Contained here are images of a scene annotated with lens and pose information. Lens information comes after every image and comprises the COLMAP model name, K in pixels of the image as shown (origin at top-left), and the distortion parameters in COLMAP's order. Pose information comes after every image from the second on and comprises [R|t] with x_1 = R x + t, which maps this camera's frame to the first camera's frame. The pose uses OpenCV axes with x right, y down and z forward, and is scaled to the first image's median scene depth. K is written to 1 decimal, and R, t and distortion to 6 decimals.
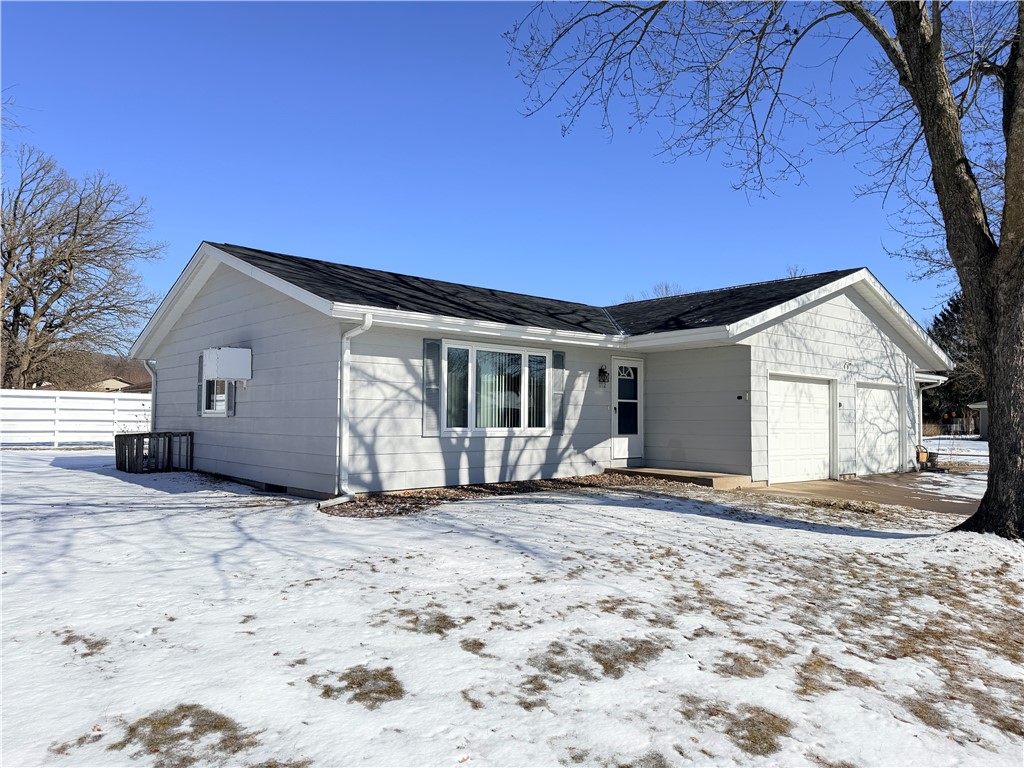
lens RADIAL K [[714.0, 0, 512.0], [0, 714.0, 384.0], [0, 0, 1]] dist [0.035680, -0.001394]
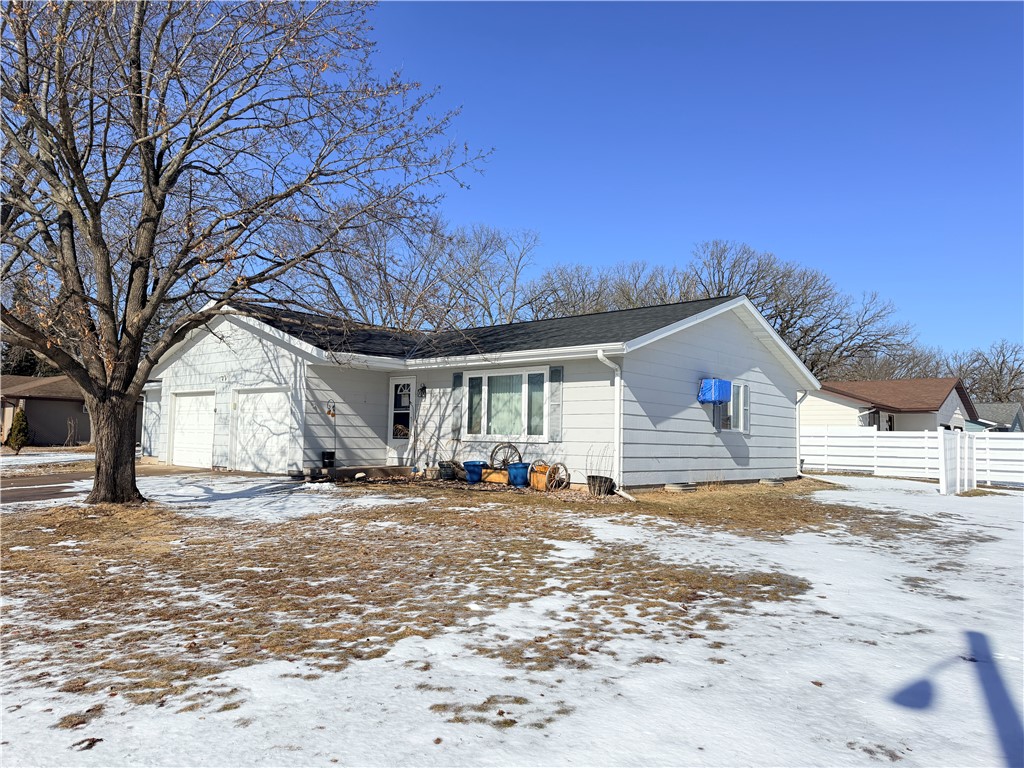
lens RADIAL K [[714.0, 0, 512.0], [0, 714.0, 384.0], [0, 0, 1]] dist [0.035680, -0.001394]
pose [[0.149118, -0.082829, -0.985344, 1.616533], [0.031667, 0.996374, -0.078964, 0.089910], [0.988312, -0.019428, 0.151200, 1.204896]]
